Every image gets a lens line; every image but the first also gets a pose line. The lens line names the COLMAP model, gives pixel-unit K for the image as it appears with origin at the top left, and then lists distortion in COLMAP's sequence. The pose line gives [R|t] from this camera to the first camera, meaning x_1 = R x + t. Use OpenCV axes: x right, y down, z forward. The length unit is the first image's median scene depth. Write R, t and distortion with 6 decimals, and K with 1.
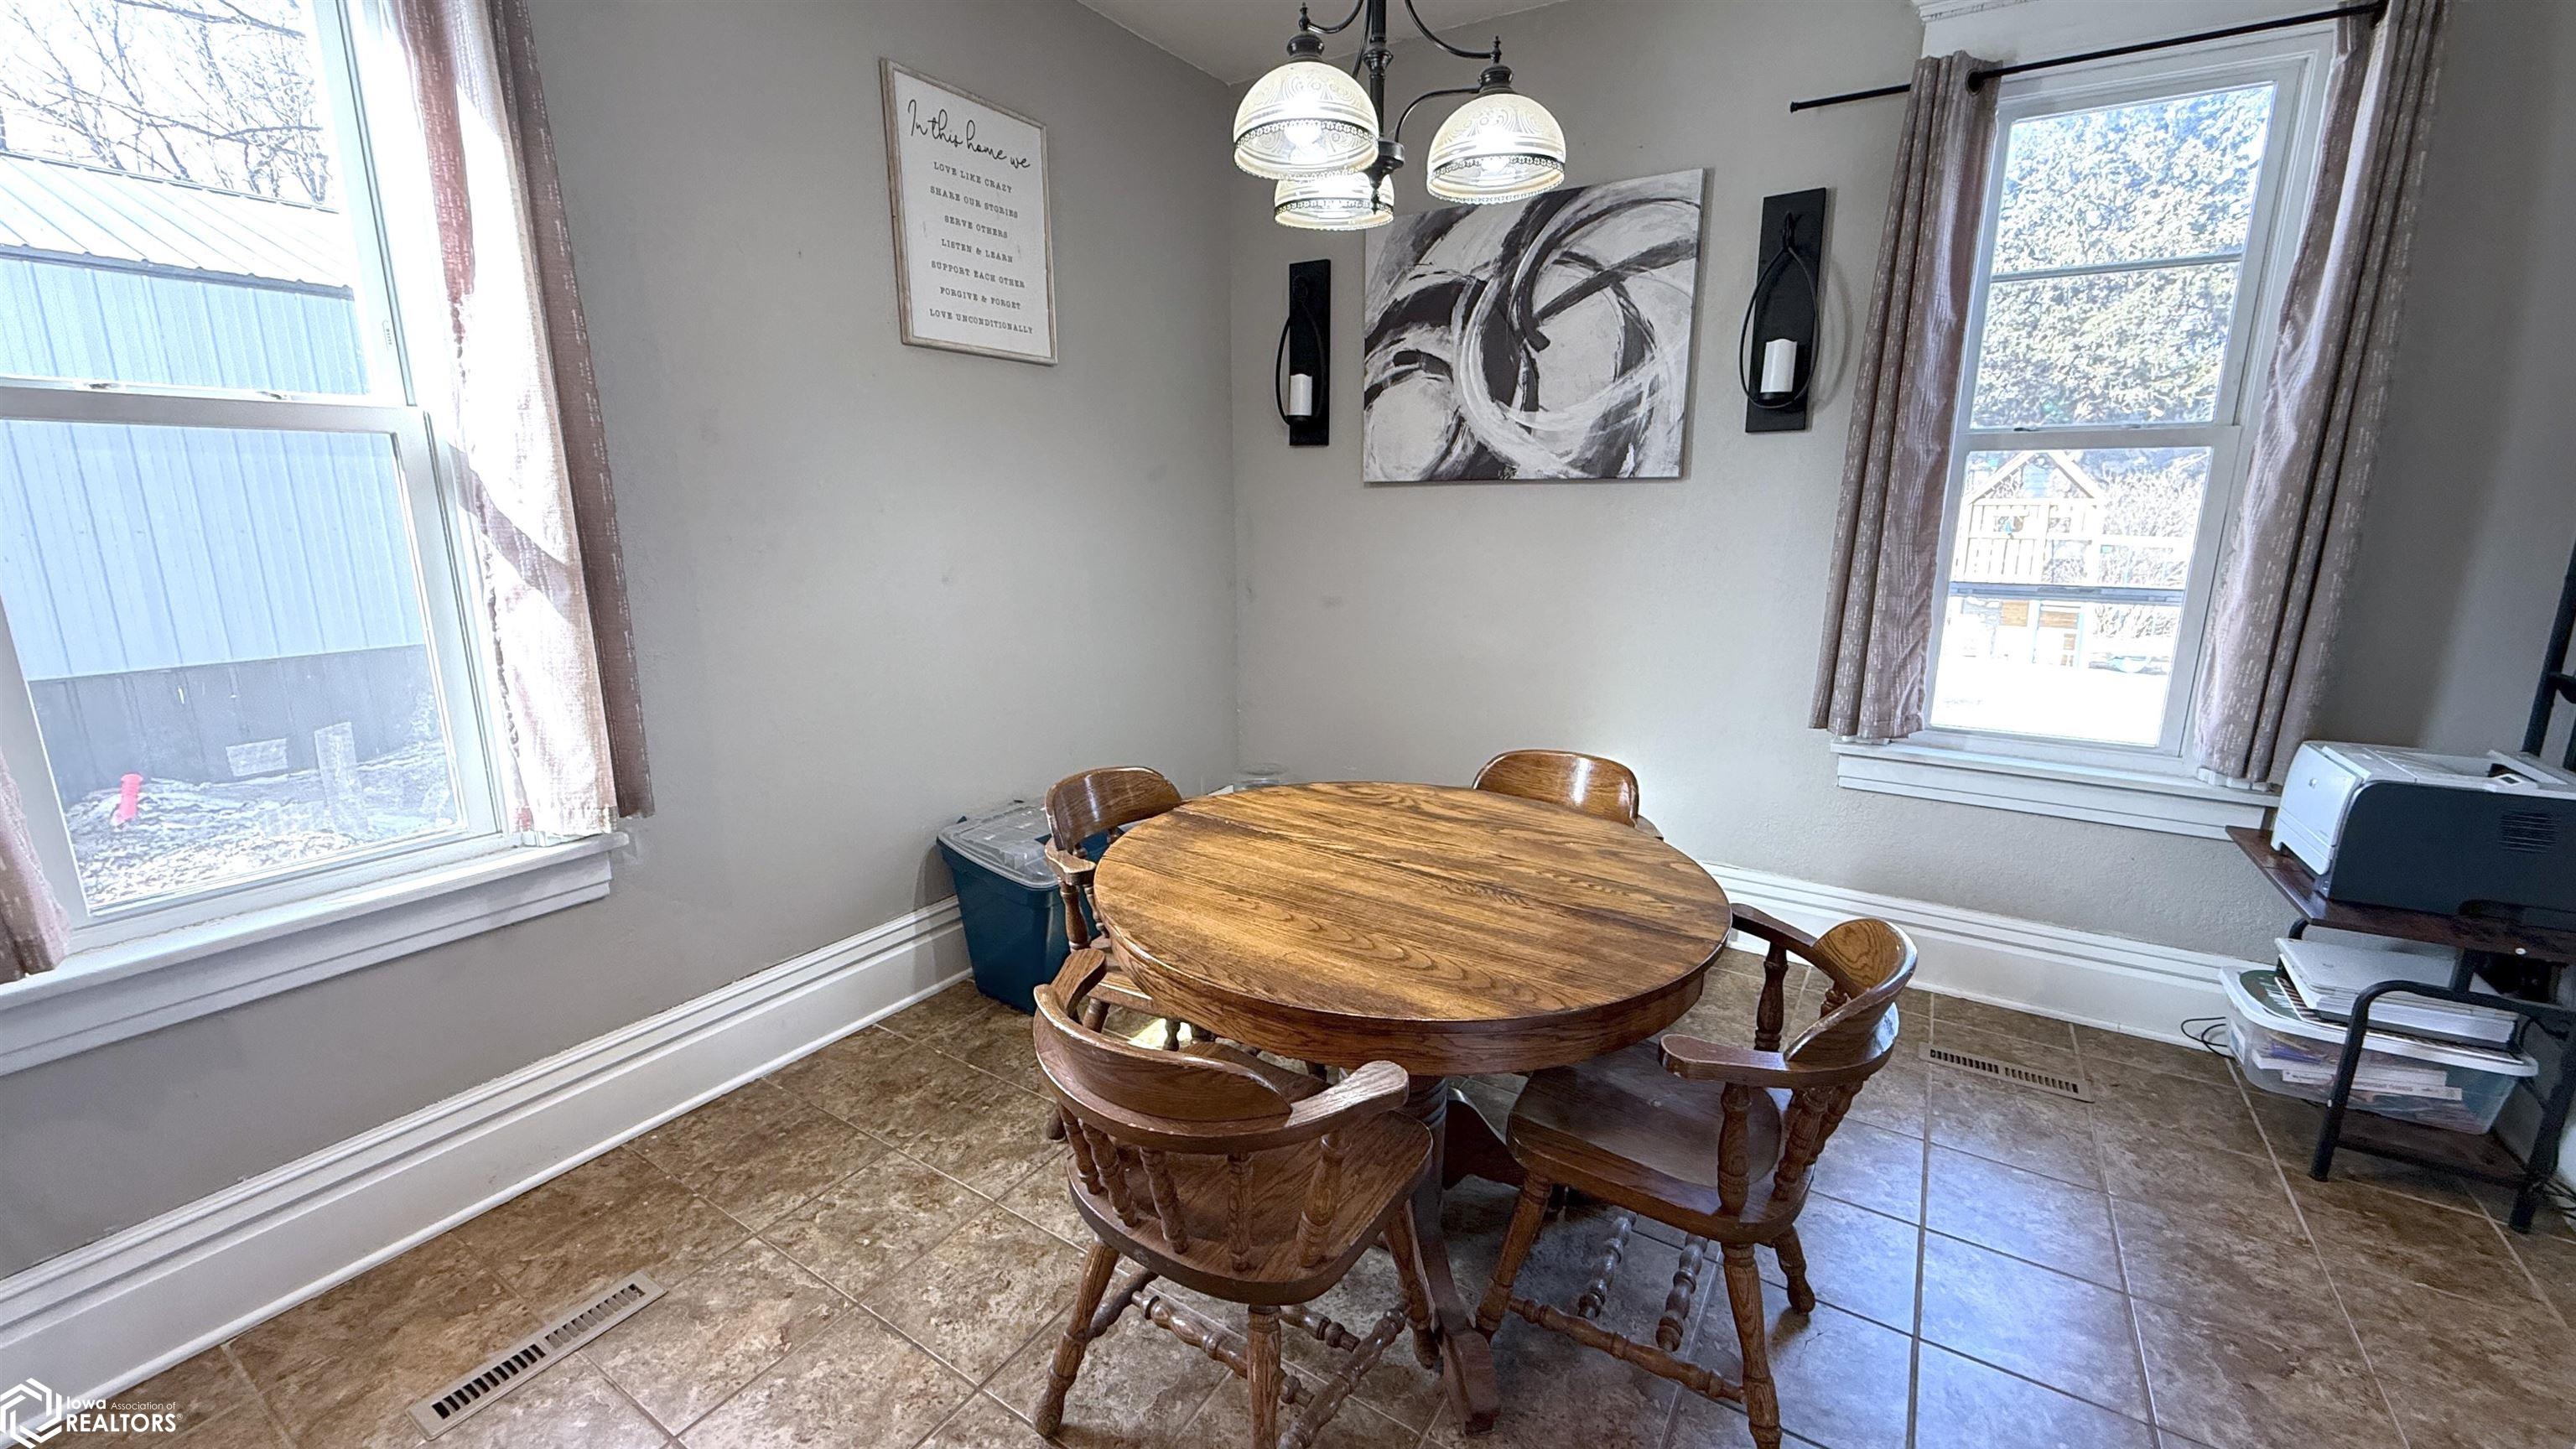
lens RADIAL K [[1021.7, 0, 1279.4], [0, 1021.7, 719.2], [0, 0, 1]] dist [0.002068, 0.000017]
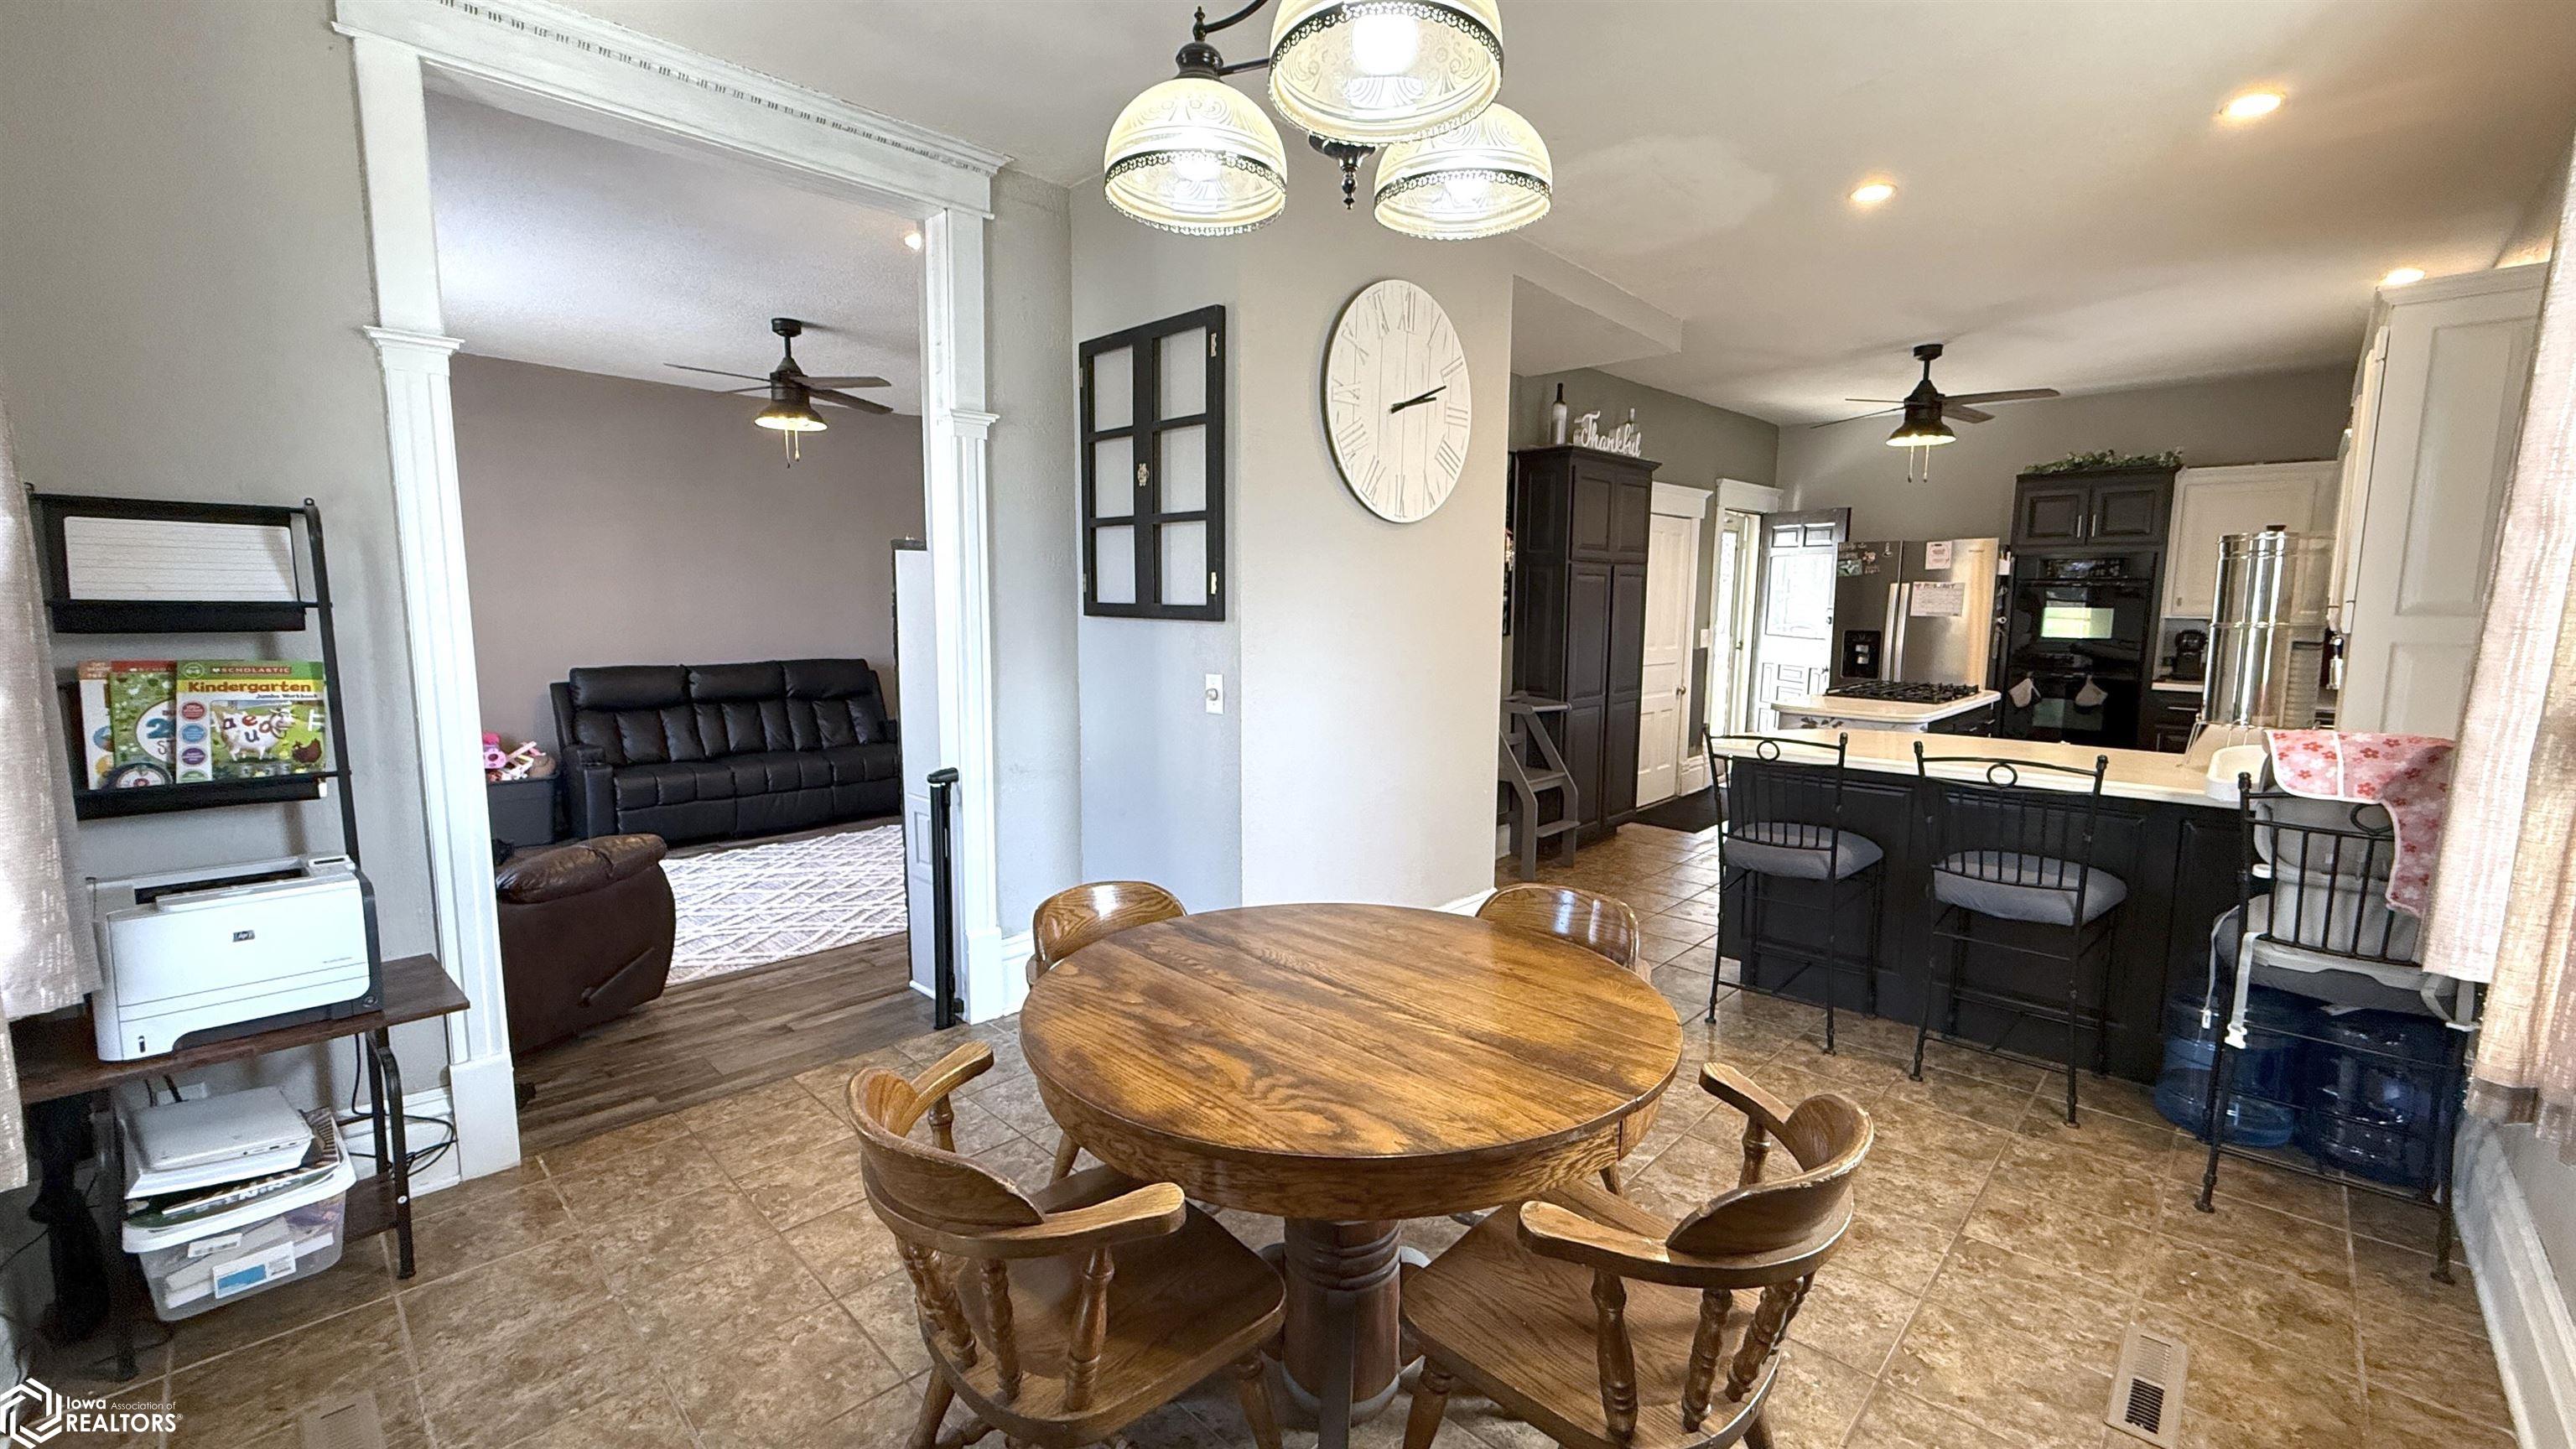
lens RADIAL K [[1021.7, 0, 1285.0], [0, 1021.7, 719.0], [0, 0, 1]] dist [0.002068, 0.000017]
pose [[-0.978564, -0.030430, 0.203684, -0.013198], [0.038059, 0.945267, 0.324071, -0.391999], [-0.202397, 0.324877, -0.923846, 1.724126]]
